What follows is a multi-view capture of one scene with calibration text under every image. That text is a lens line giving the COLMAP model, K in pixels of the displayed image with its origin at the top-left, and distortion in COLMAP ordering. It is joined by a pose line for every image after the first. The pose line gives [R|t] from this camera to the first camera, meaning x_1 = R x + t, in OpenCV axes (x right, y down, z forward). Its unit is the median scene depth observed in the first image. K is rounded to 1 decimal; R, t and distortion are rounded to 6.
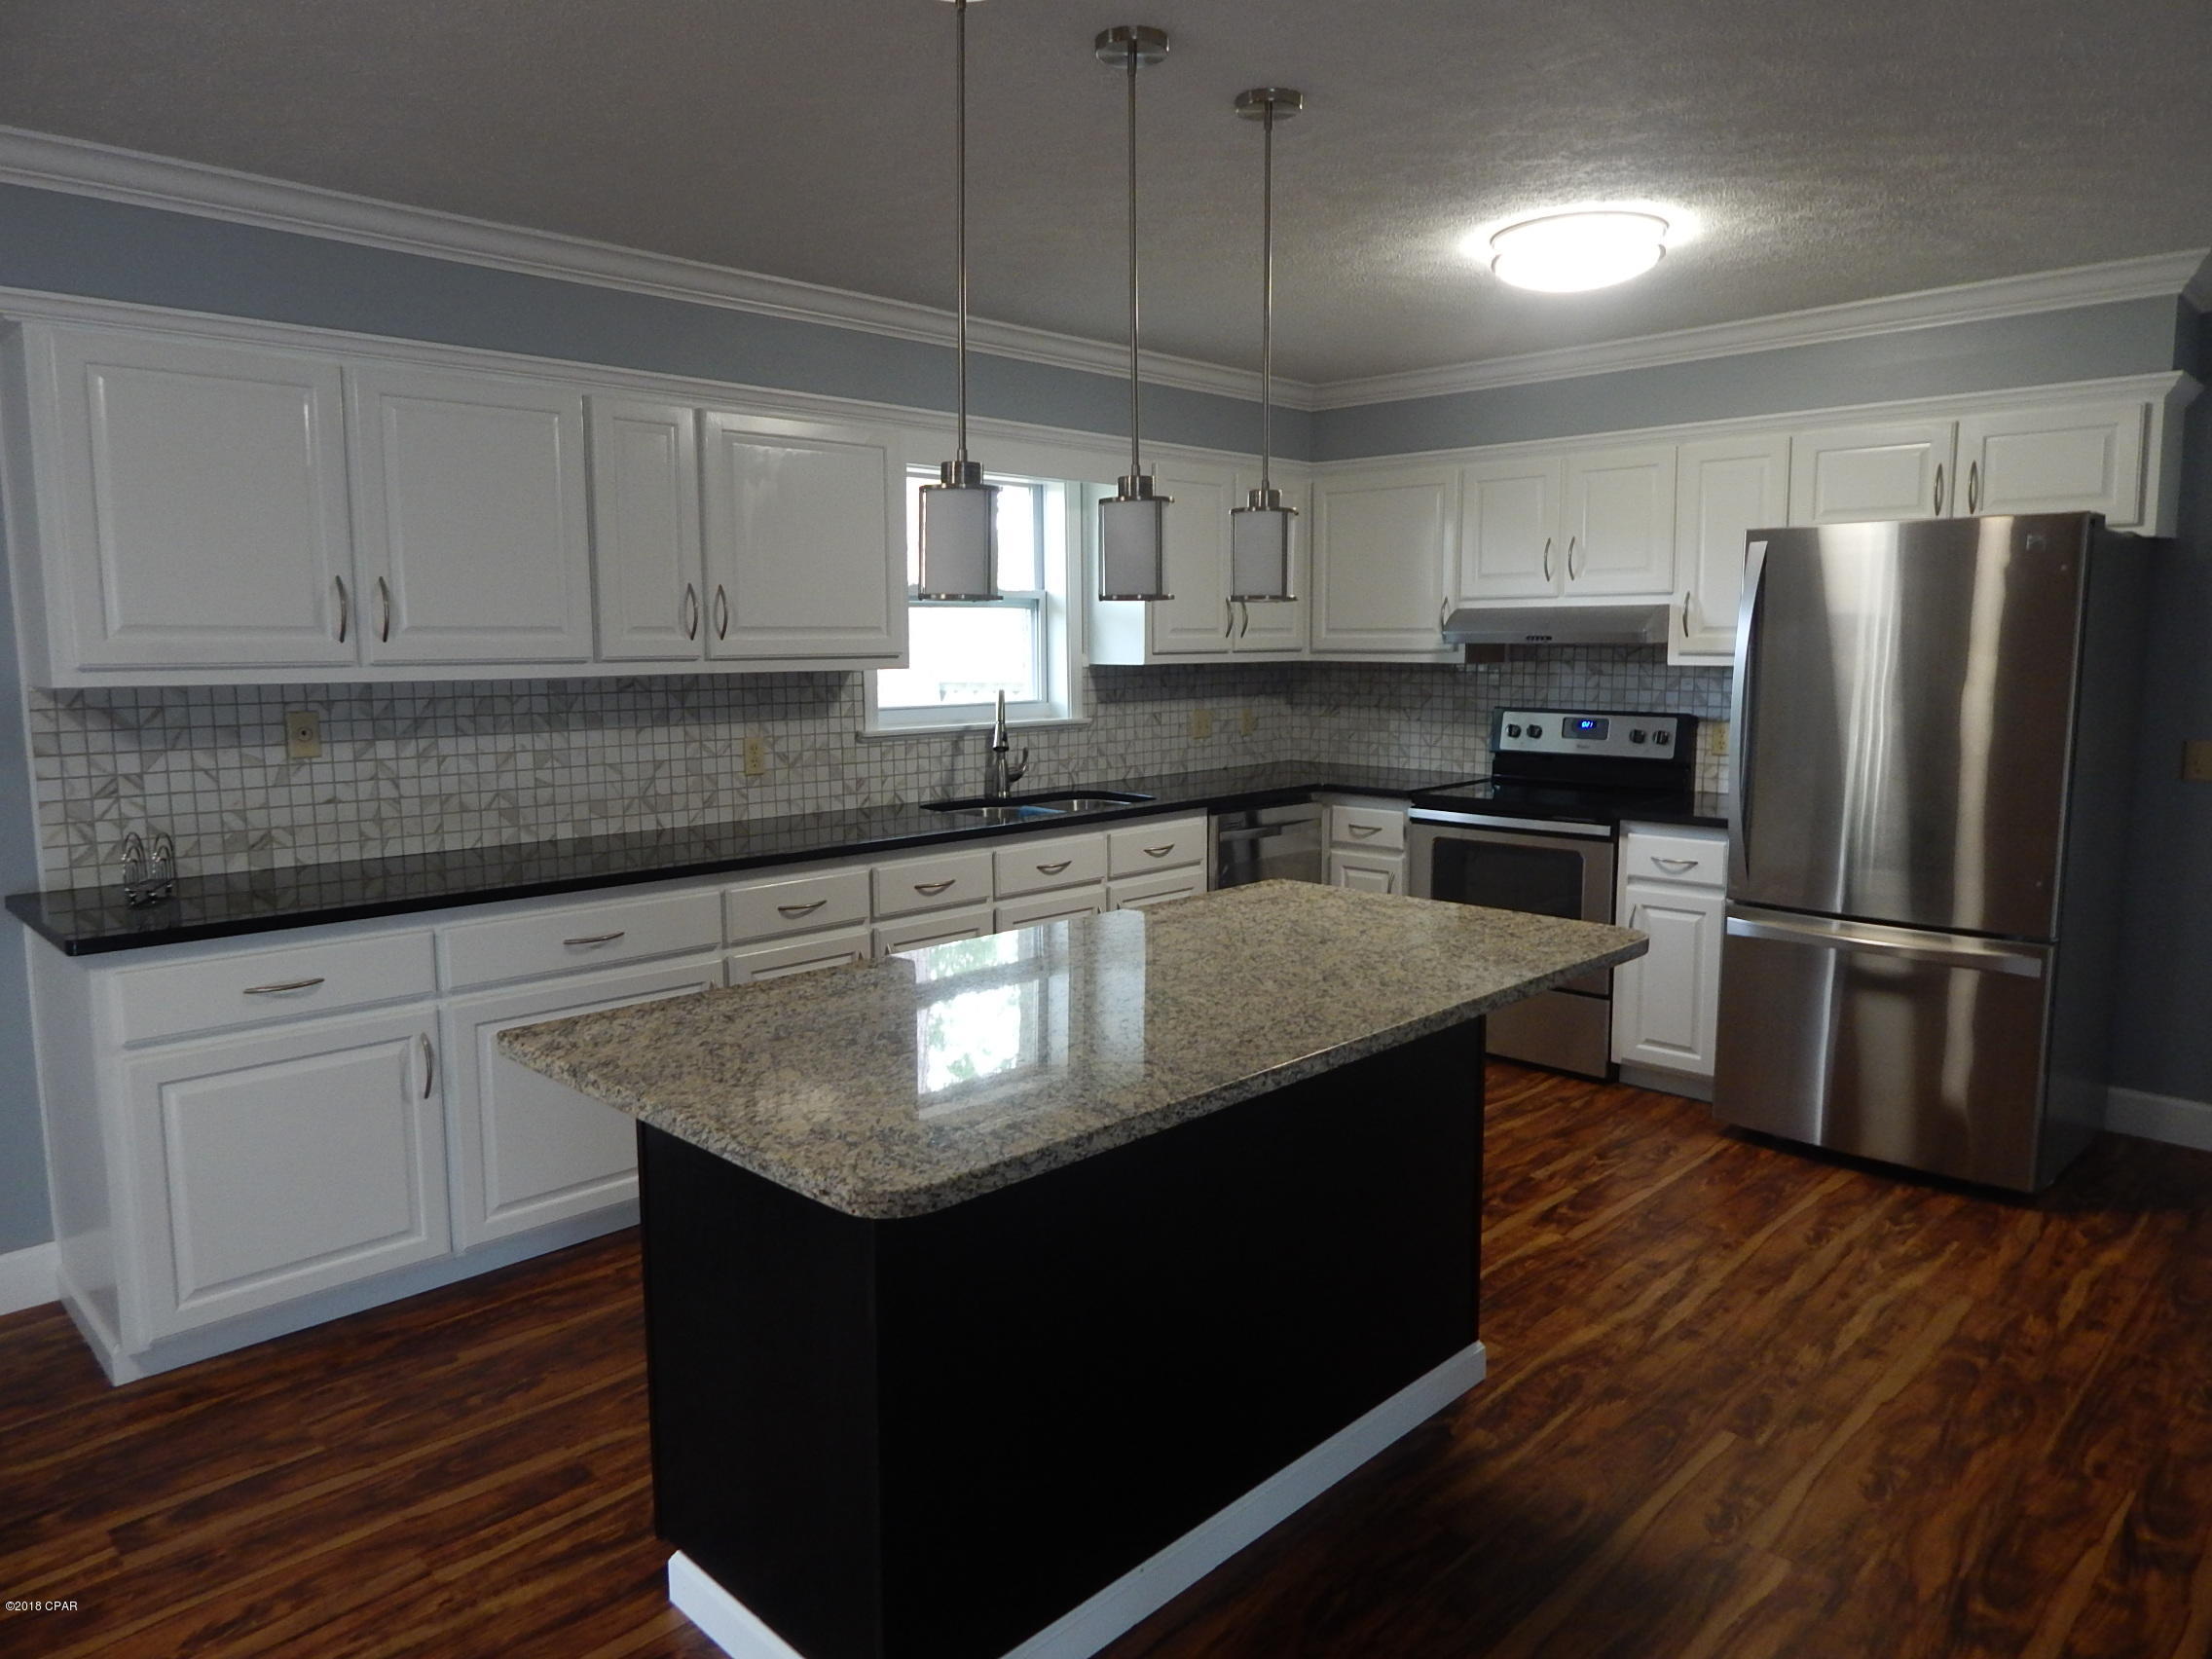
lens RADIAL K [[1434.4, 0, 1111.6], [0, 1434.4, 814.0], [0, 0, 1]] dist [-0.007444, -0.003644]
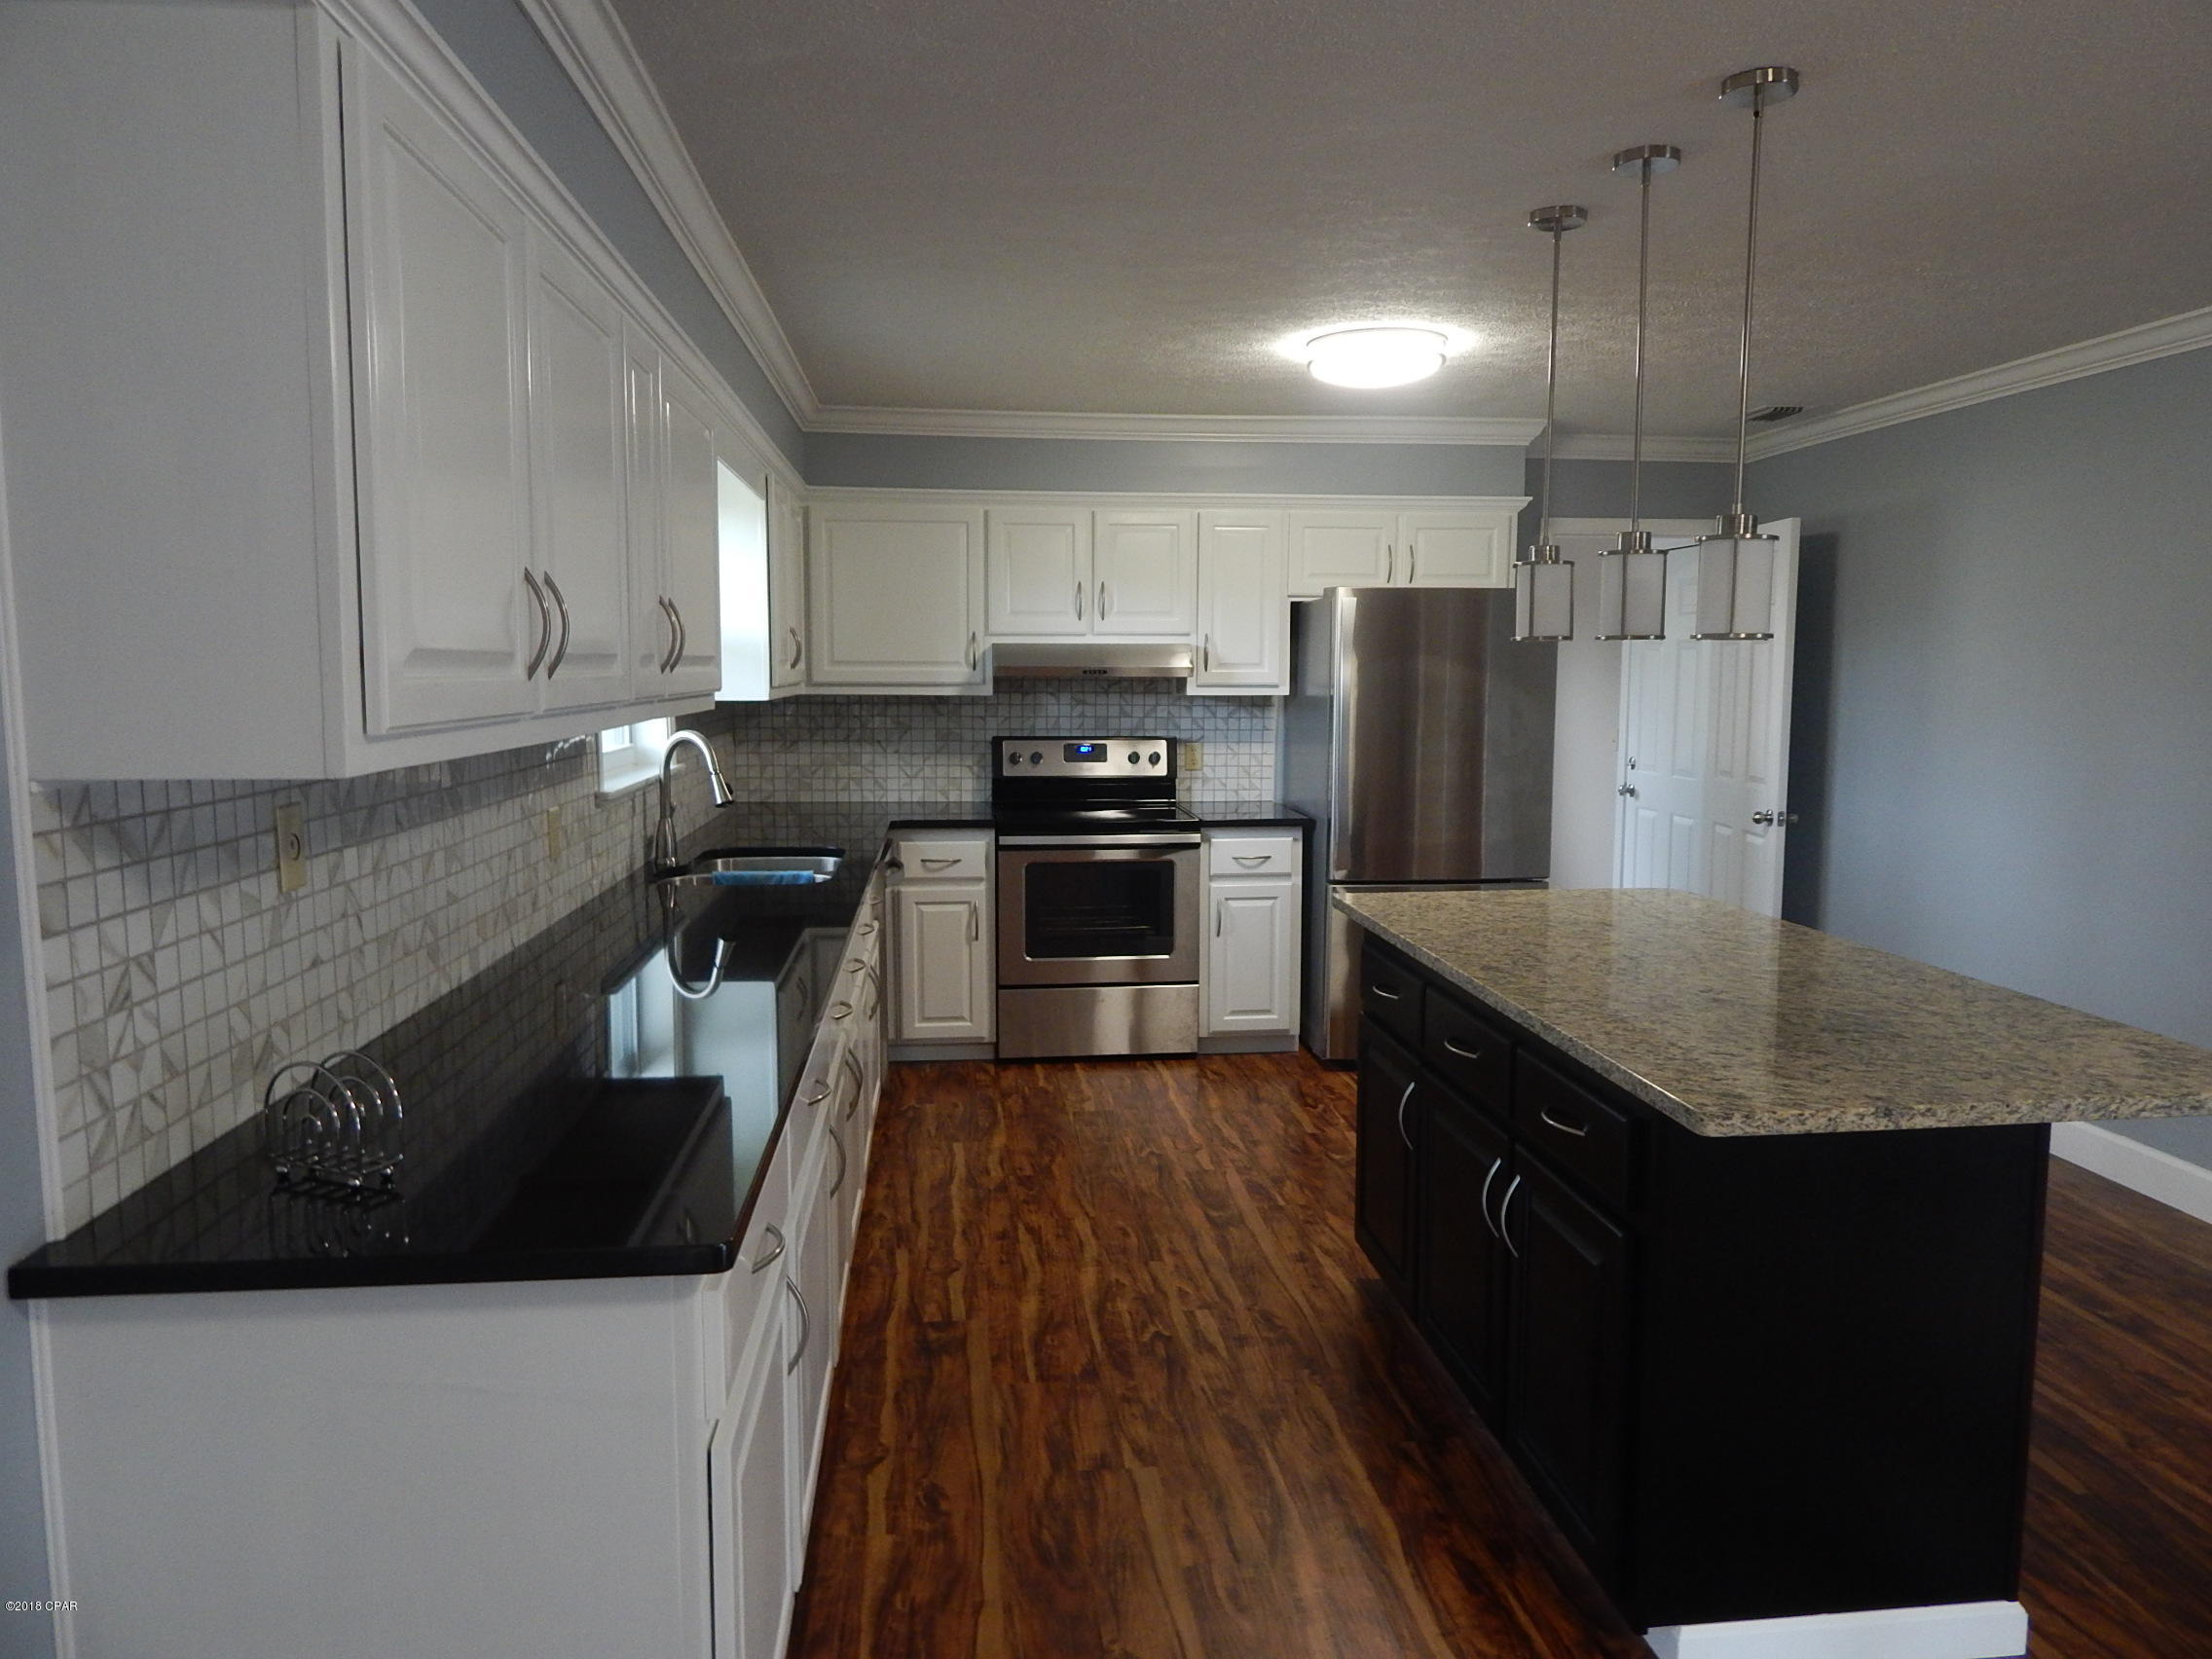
lens RADIAL K [[1451.7, 0, 1110.5], [0, 1451.7, 815.1], [0, 0, 1]] dist [0.006236, -0.000648]
pose [[0.627080, -0.074000, 0.775432, -0.643767], [0.088754, 0.995782, 0.023254, -0.042903], [-0.773882, 0.054241, 0.631003, 0.328743]]
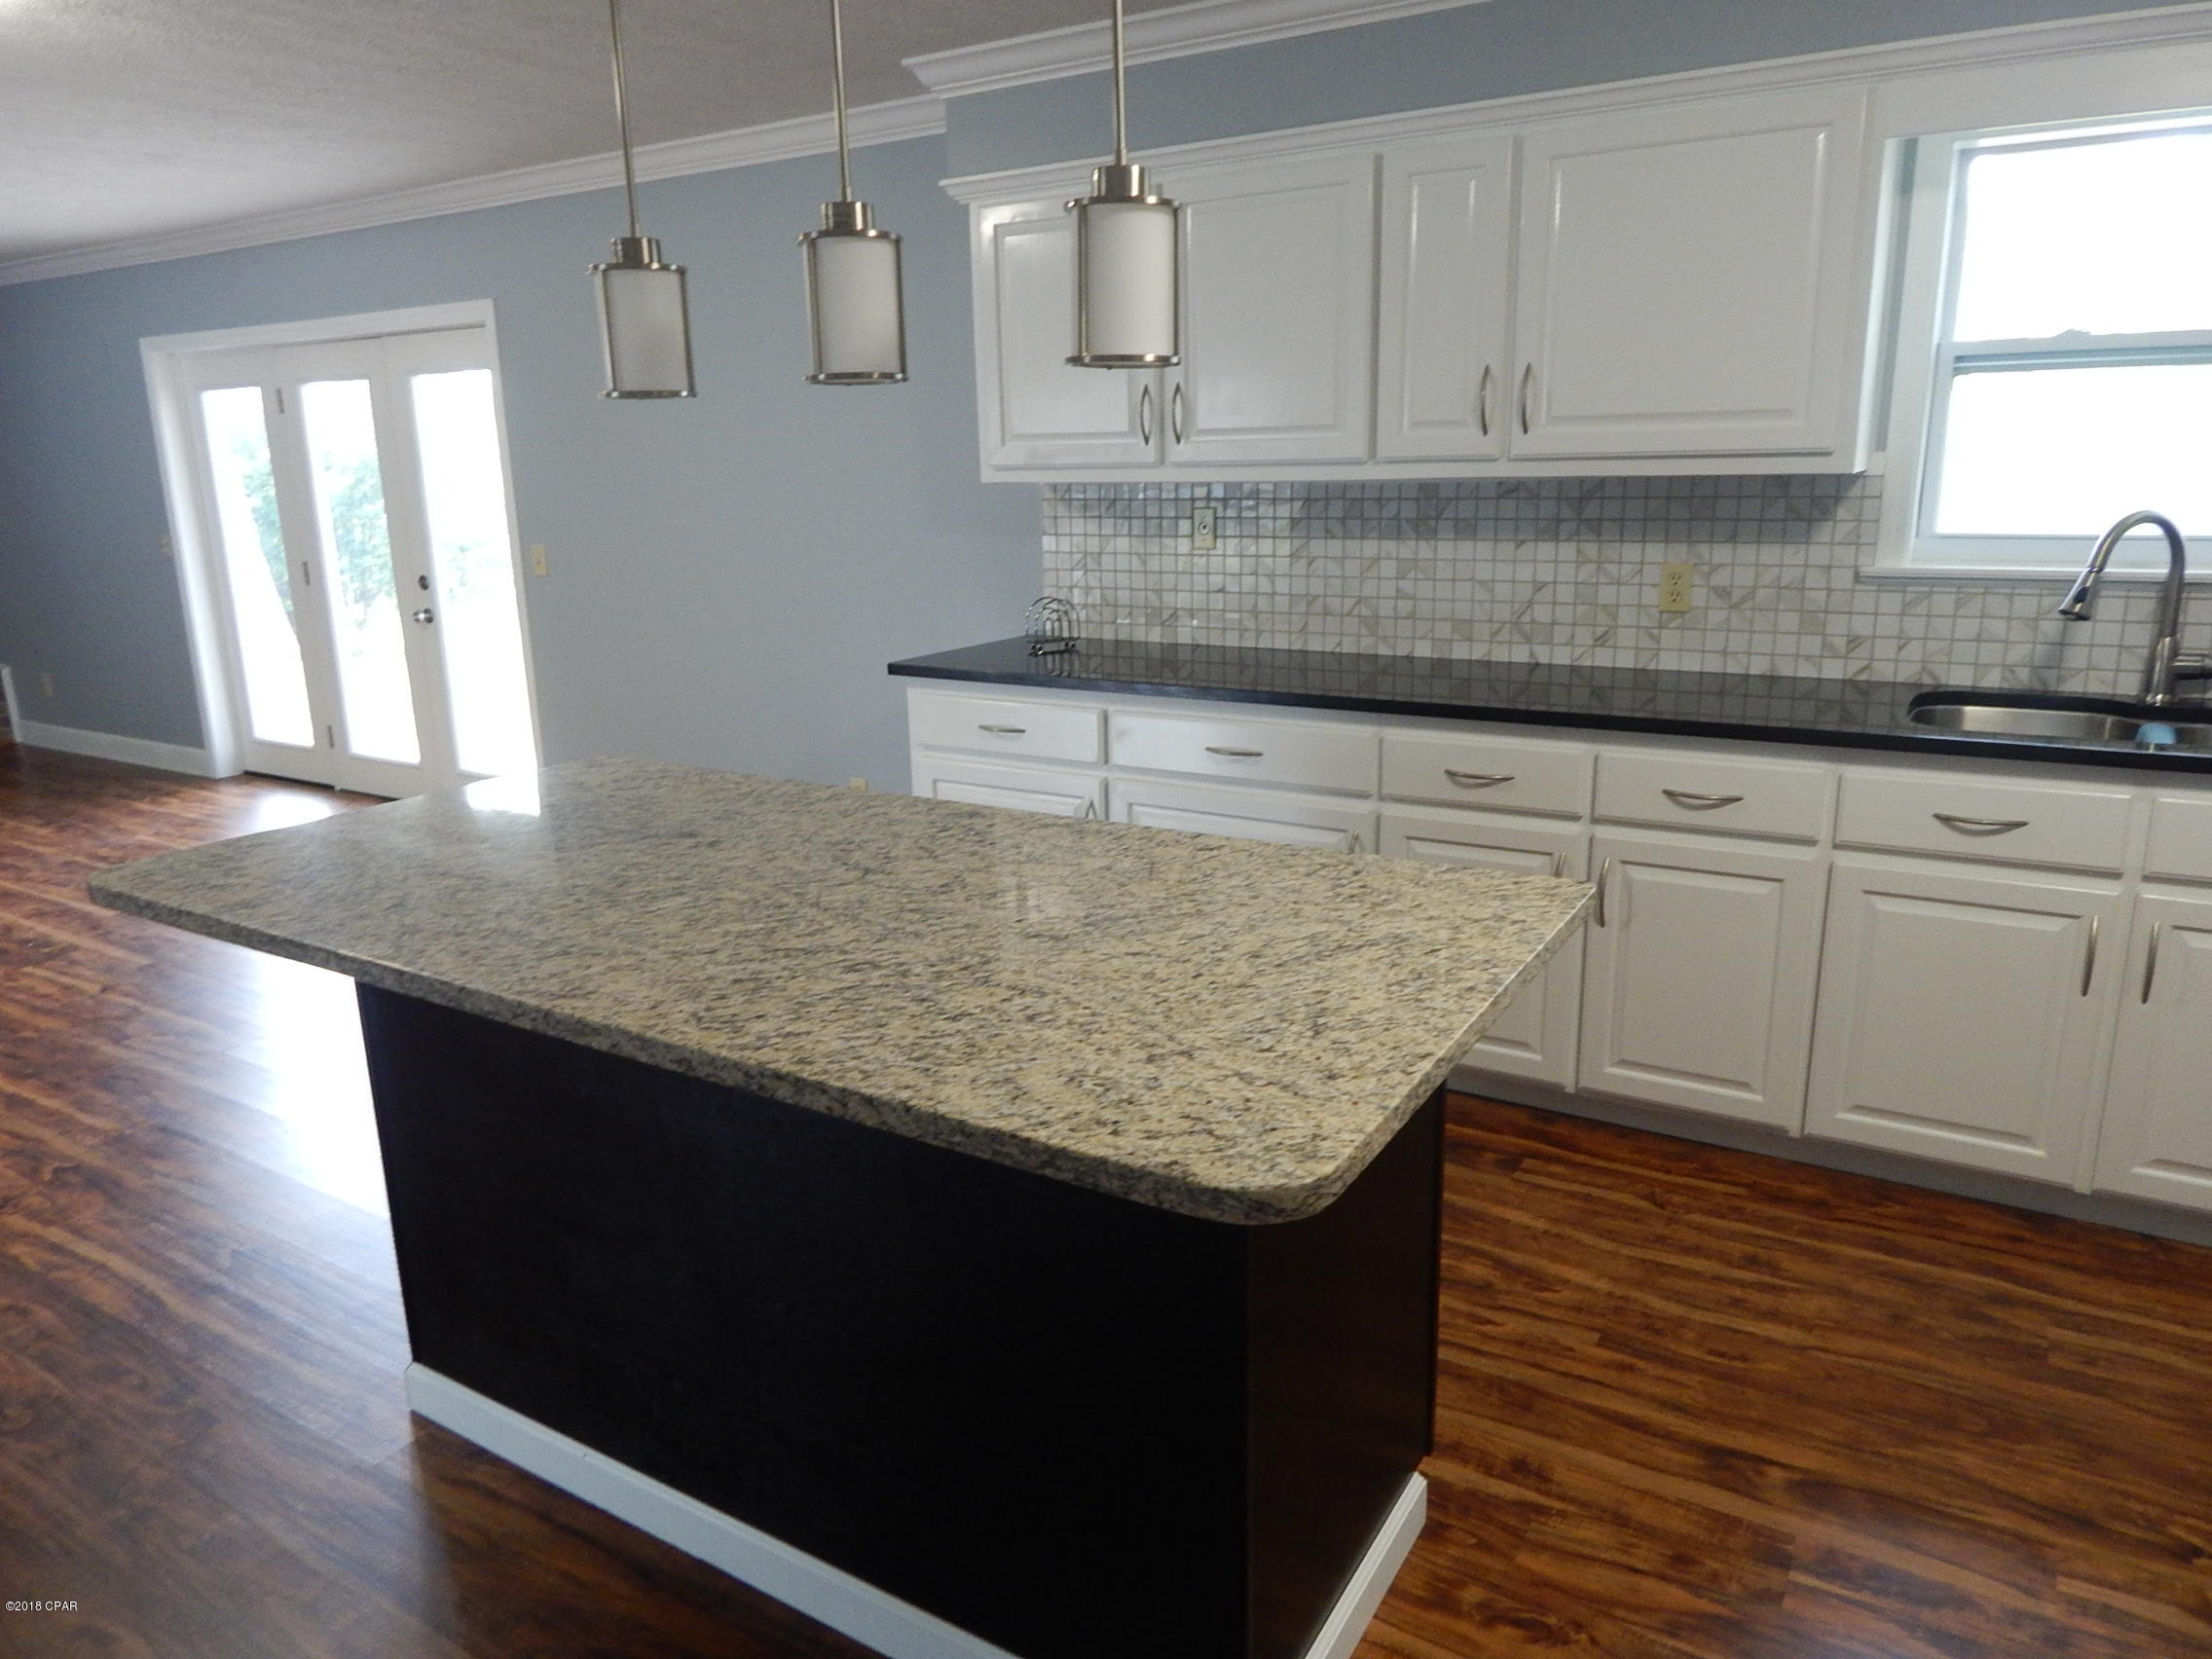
lens RADIAL K [[1451.7, 0, 1110.5], [0, 1451.7, 815.1], [0, 0, 1]] dist [0.006236, -0.000648]
pose [[0.233546, 0.232879, -0.944046, 0.445749], [-0.097617, 0.971606, 0.215528, -0.060921], [0.967433, 0.041819, 0.249648, 0.525742]]
